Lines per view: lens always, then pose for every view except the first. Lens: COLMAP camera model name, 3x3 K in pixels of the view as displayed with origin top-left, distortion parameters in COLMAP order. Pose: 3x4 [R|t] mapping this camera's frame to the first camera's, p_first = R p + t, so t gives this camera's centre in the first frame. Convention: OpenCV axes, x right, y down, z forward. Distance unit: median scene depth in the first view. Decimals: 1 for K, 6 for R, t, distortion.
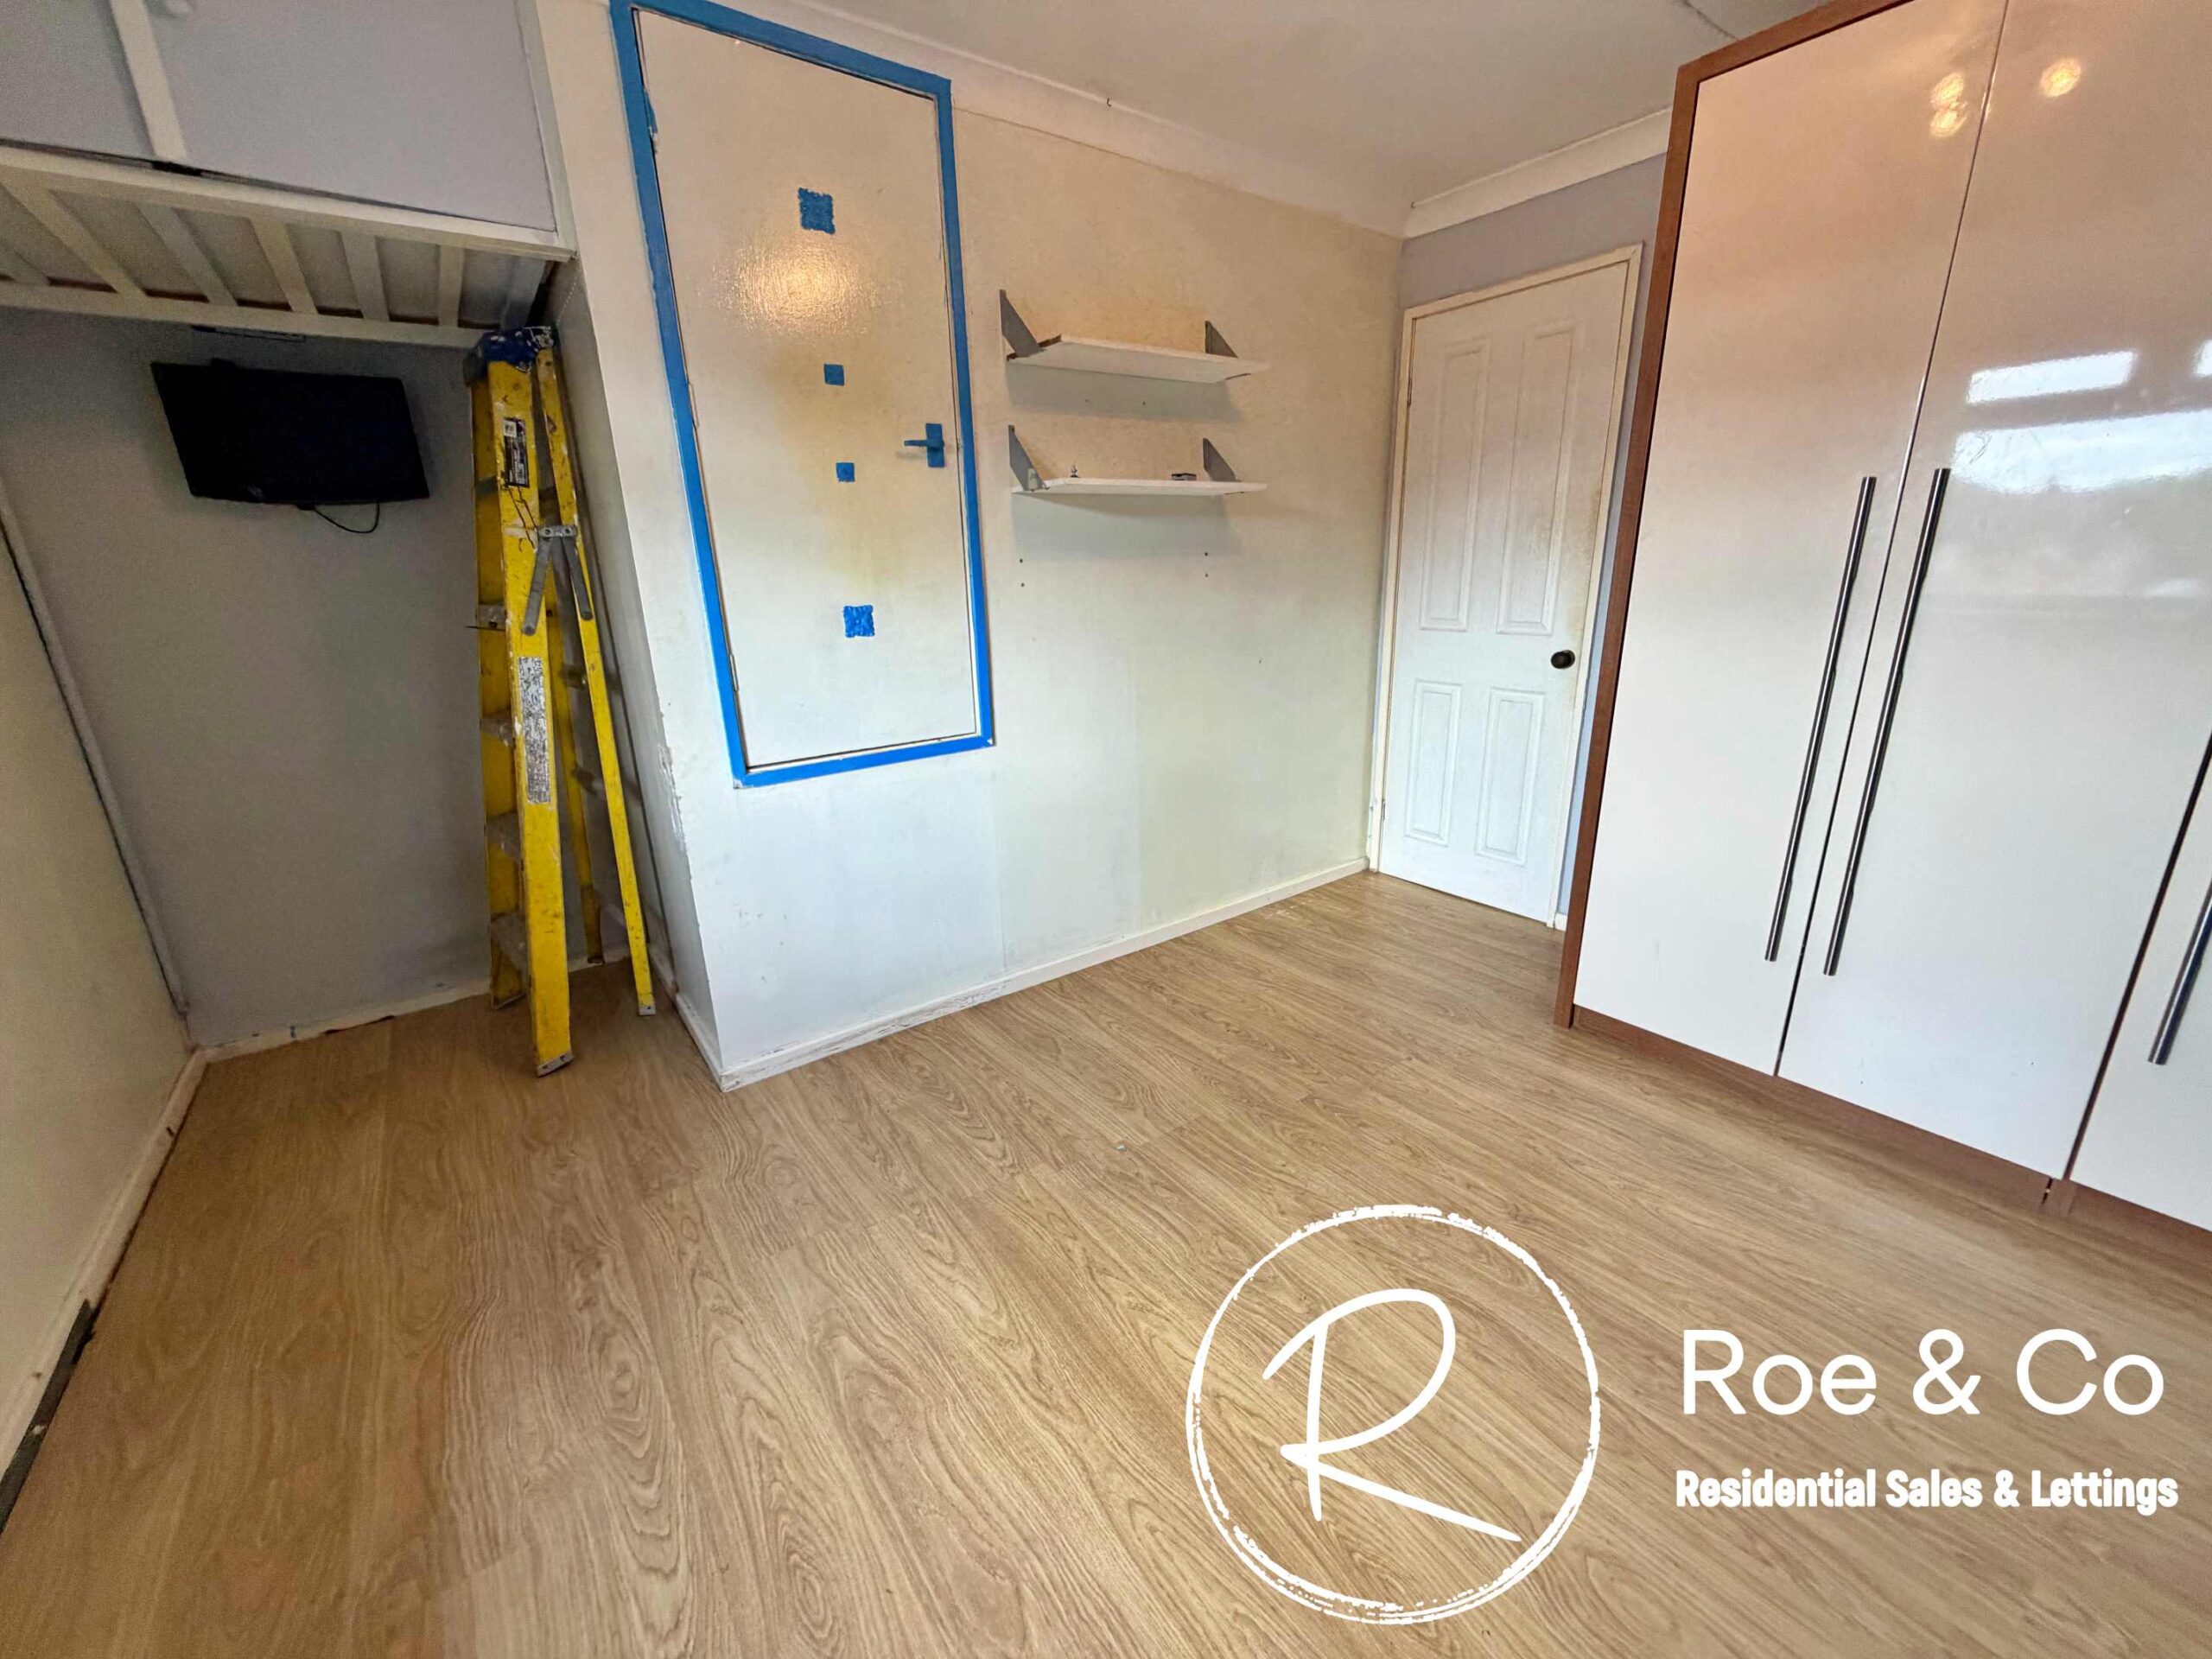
lens RADIAL K [[881.2, 0, 1099.3], [0, 881.2, 827.8], [0, 0, 1]] dist [0.000505, -0.000243]
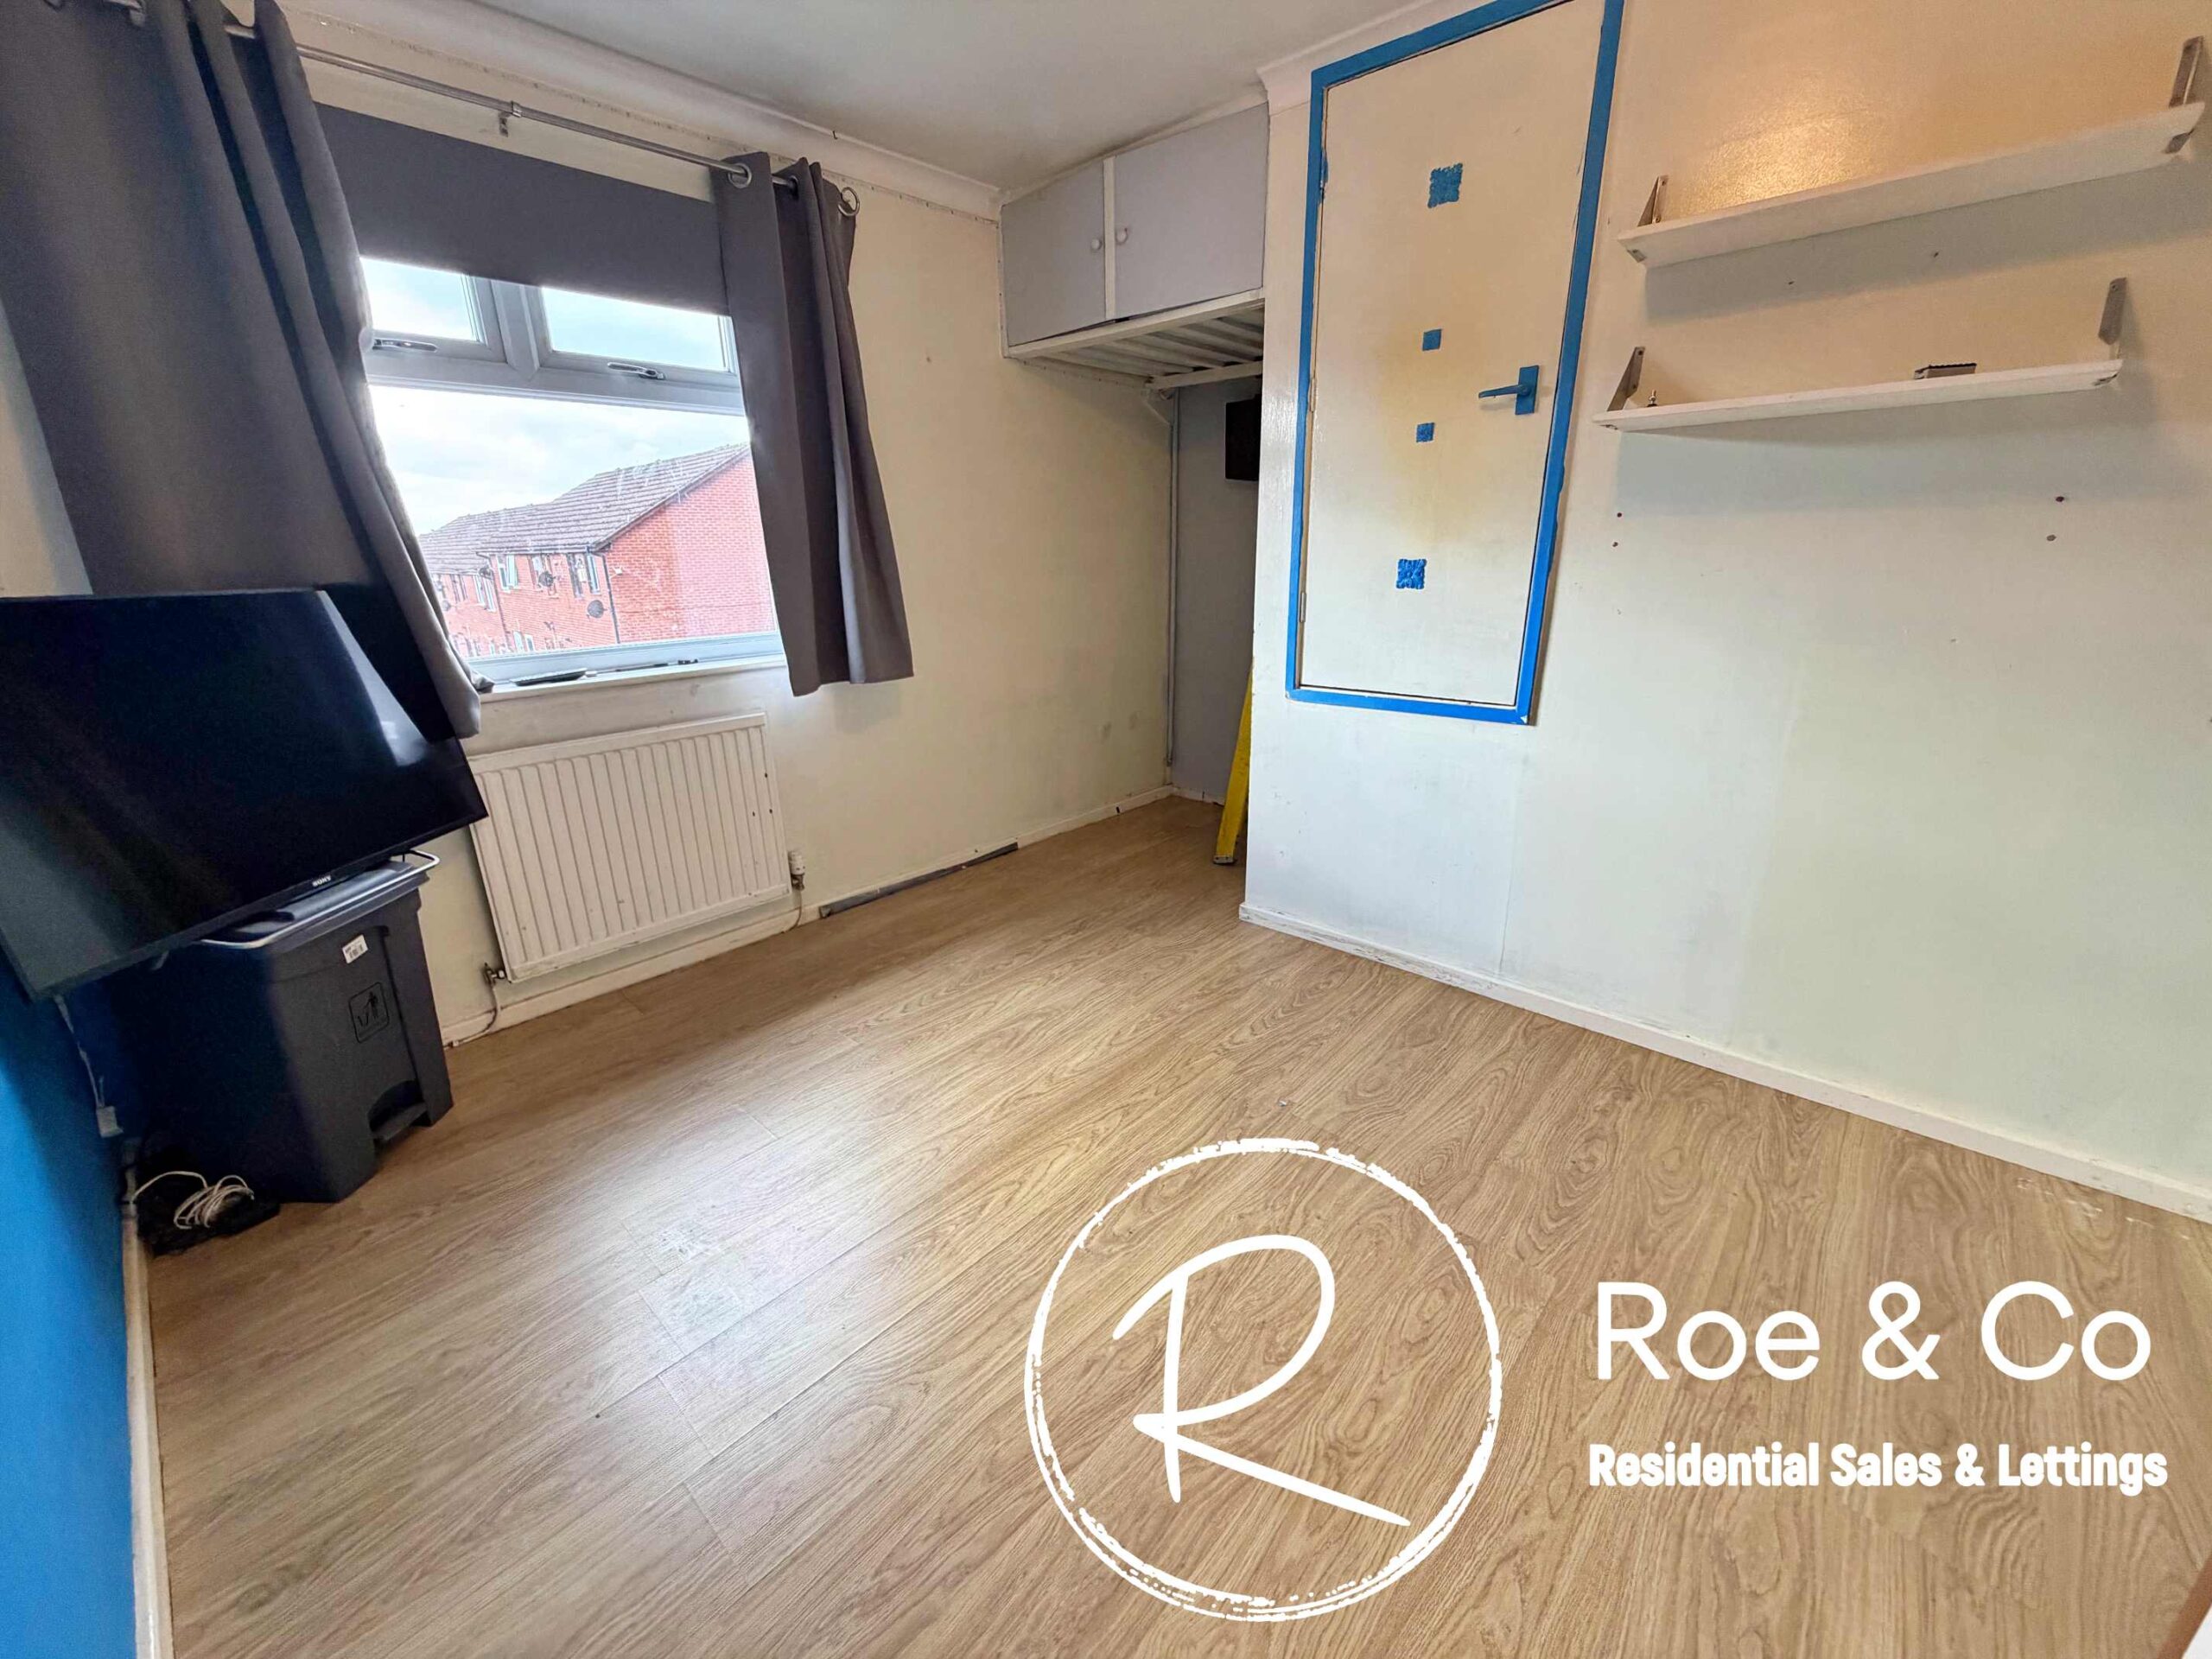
lens RADIAL K [[881.2, 0, 1099.3], [0, 881.2, 827.8], [0, 0, 1]] dist [0.000505, -0.000243]
pose [[0.194915, 0.328392, -0.924211, 0.740347], [-0.270898, 0.923655, 0.271063, -0.136475], [0.942668, 0.197533, 0.268995, 0.413261]]
